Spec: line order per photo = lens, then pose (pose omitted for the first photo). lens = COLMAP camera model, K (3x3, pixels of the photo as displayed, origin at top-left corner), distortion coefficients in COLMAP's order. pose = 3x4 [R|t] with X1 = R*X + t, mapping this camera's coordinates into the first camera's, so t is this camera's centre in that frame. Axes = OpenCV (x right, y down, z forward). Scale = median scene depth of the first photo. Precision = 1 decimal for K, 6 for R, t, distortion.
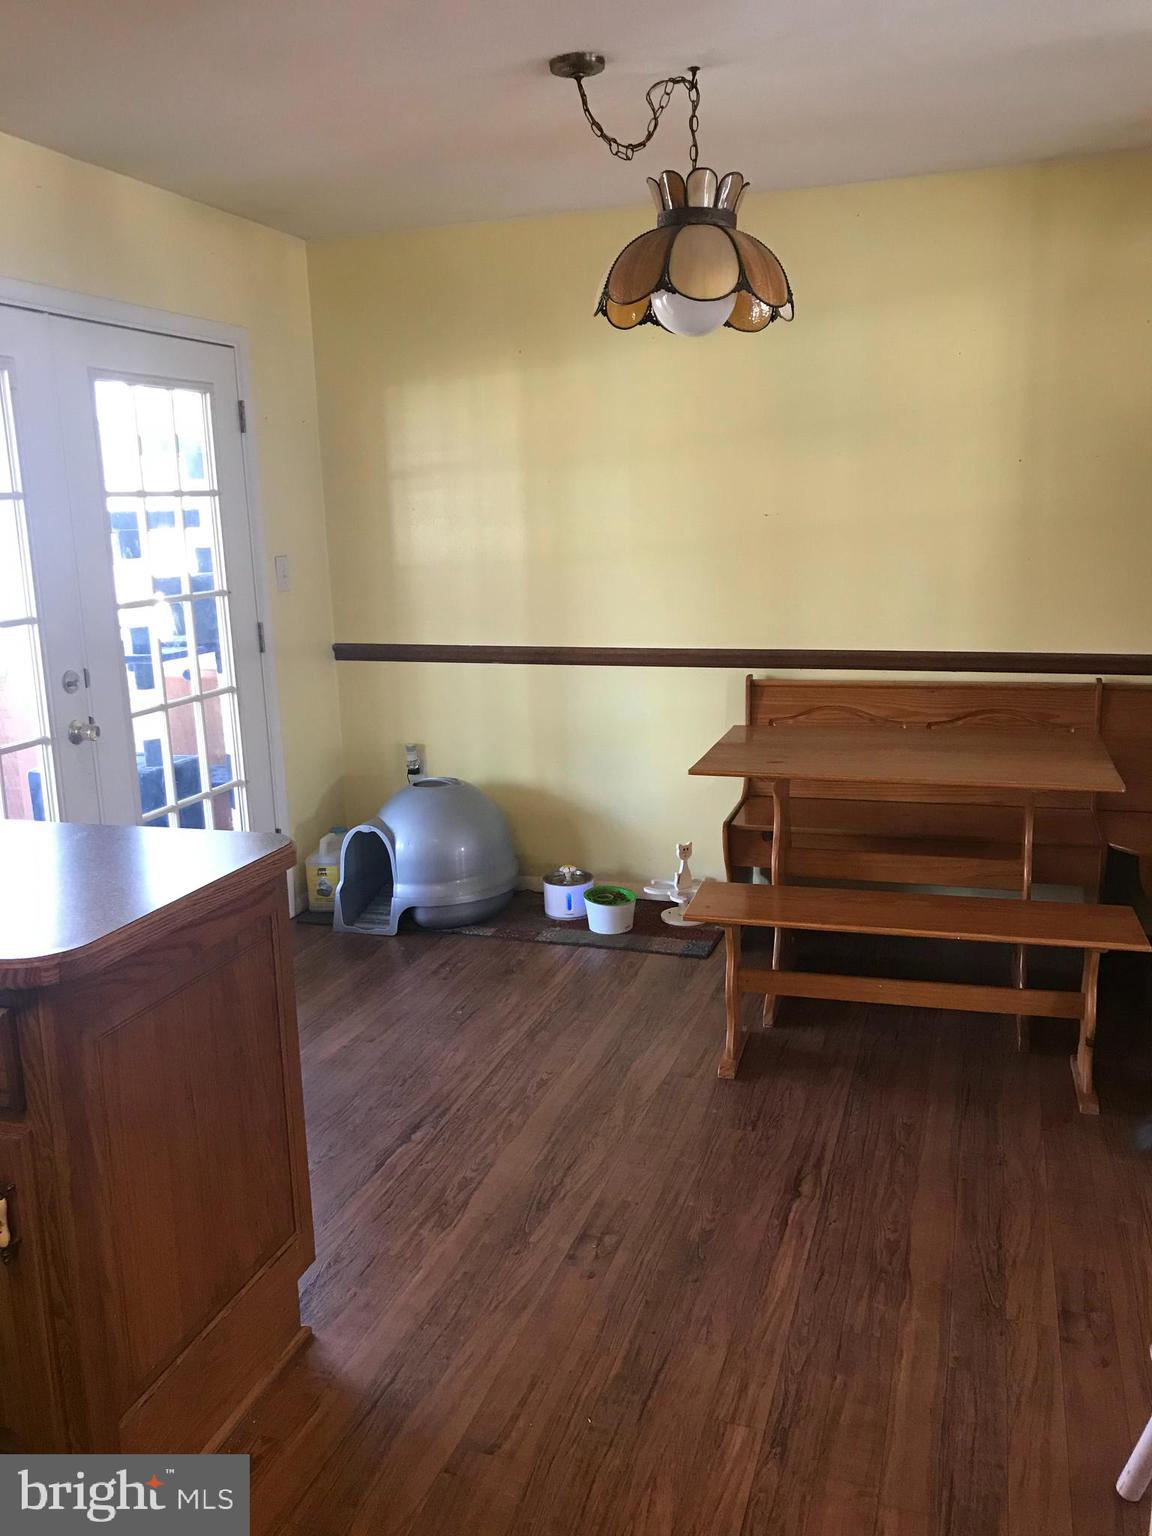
lens RADIAL K [[1237.7, 0, 593.6], [0, 1237.7, 768.5], [0, 0, 1]] dist [0.005778, -0.002688]
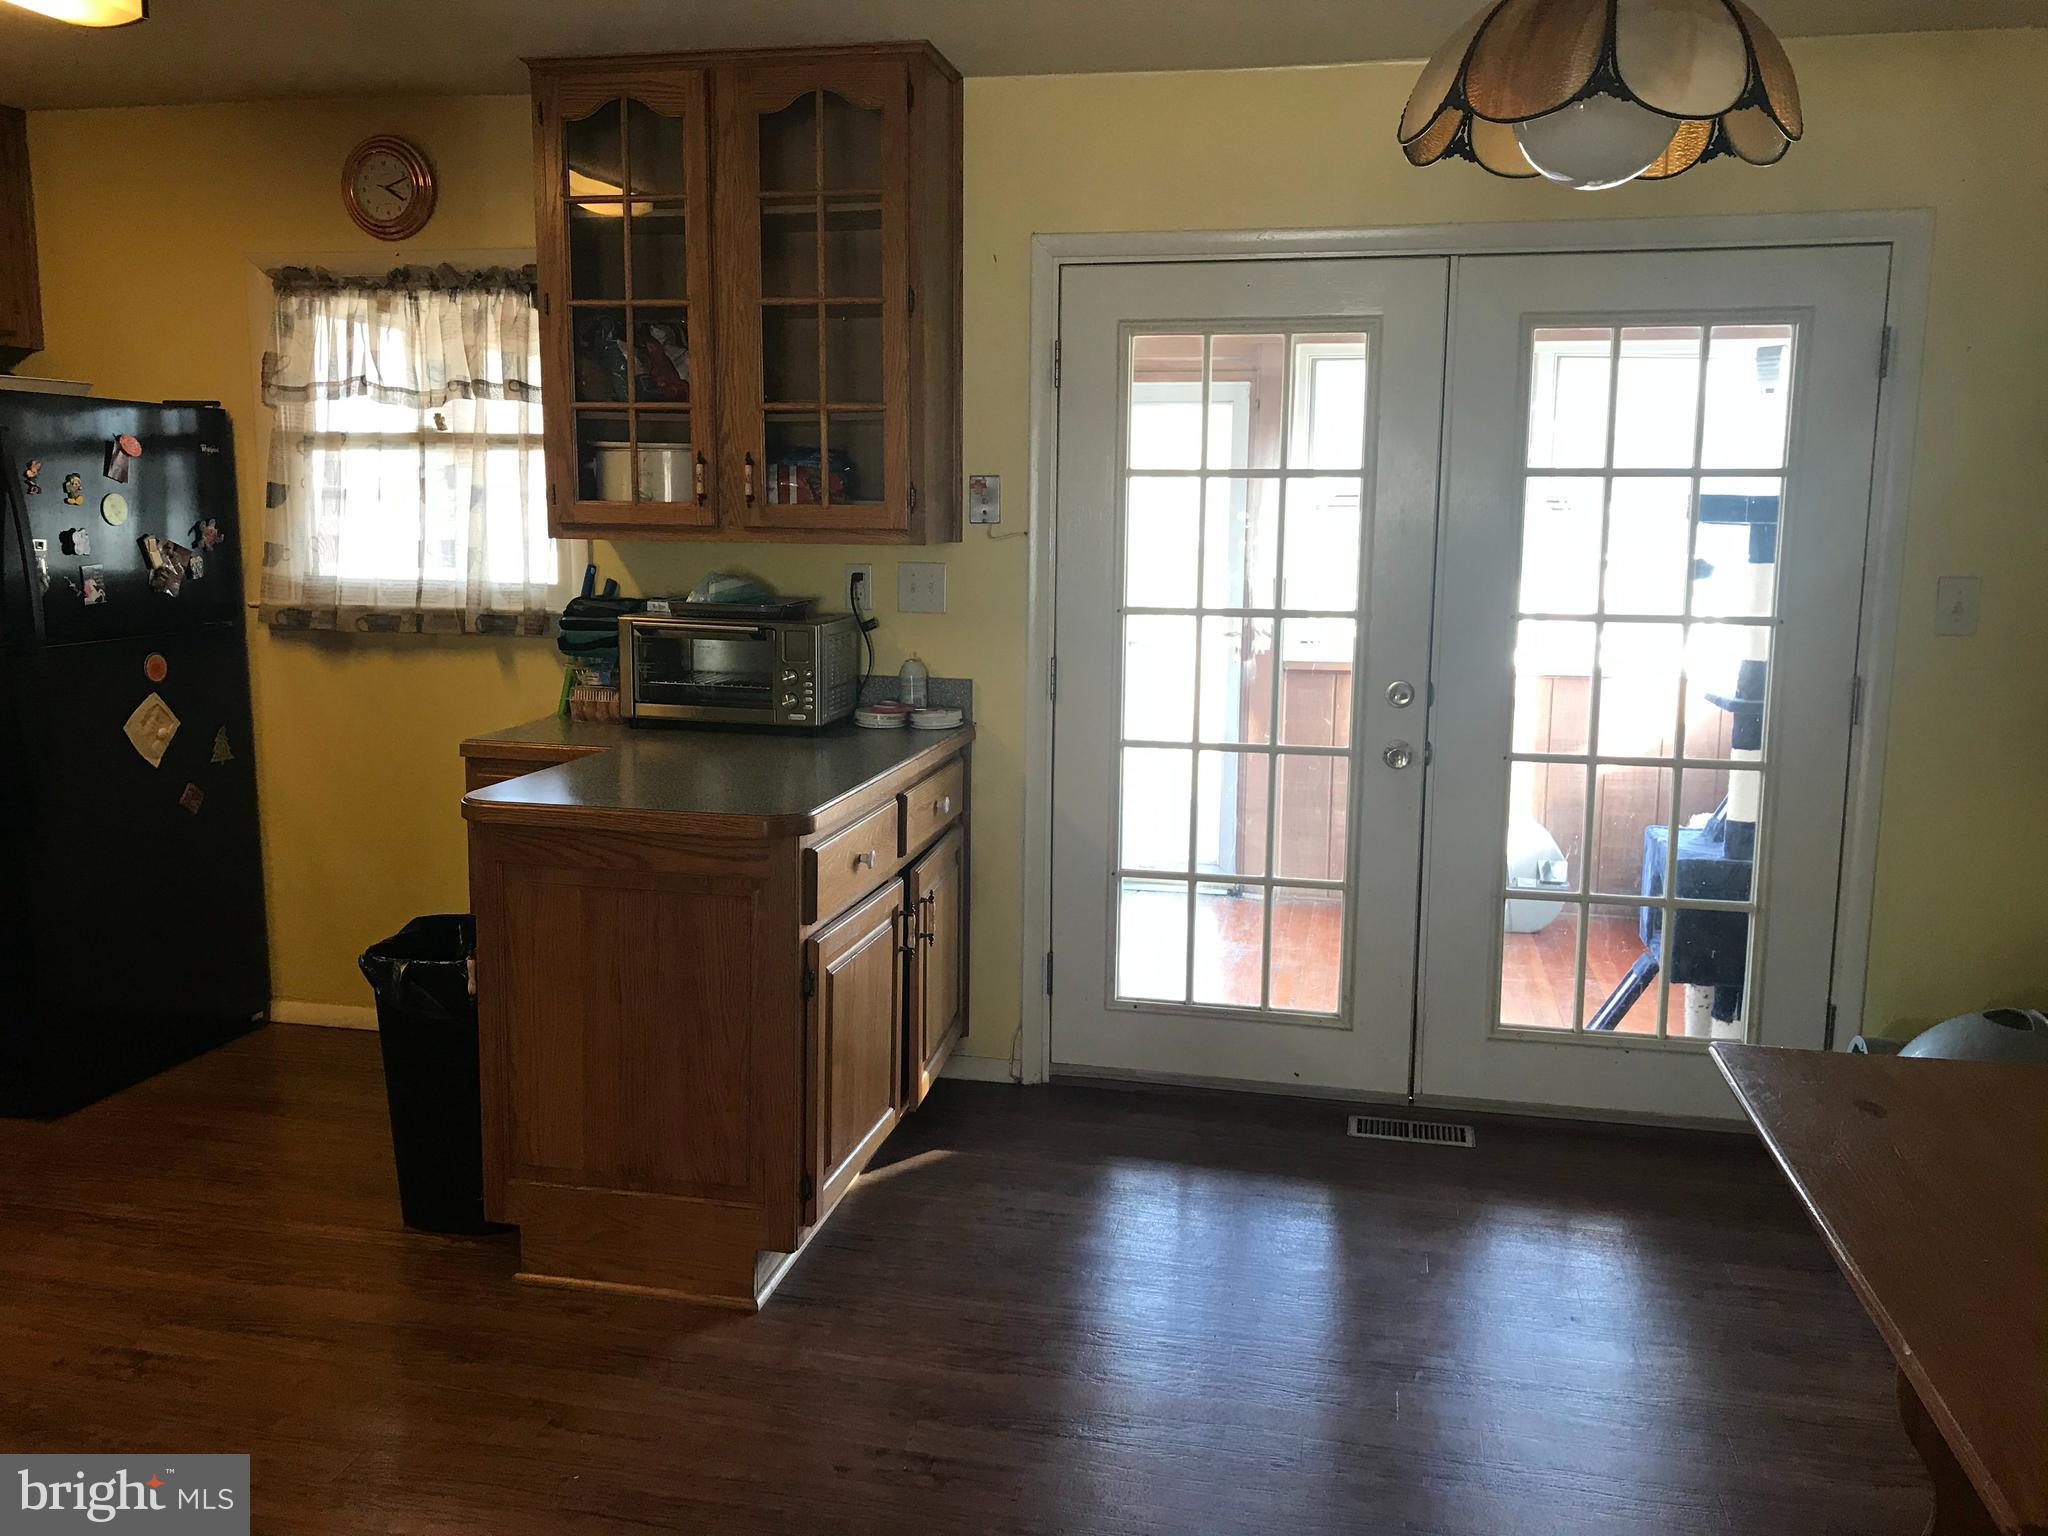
lens RADIAL K [[1650.3, 0, 1033.0], [0, 1650.3, 758.1], [0, 0, 1]] dist [0.005778, -0.002688]
pose [[0.095769, 0.171302, -0.980553, 0.910515], [-0.215380, 0.965311, 0.147603, -0.192985], [0.971823, 0.197055, 0.129342, 0.857064]]
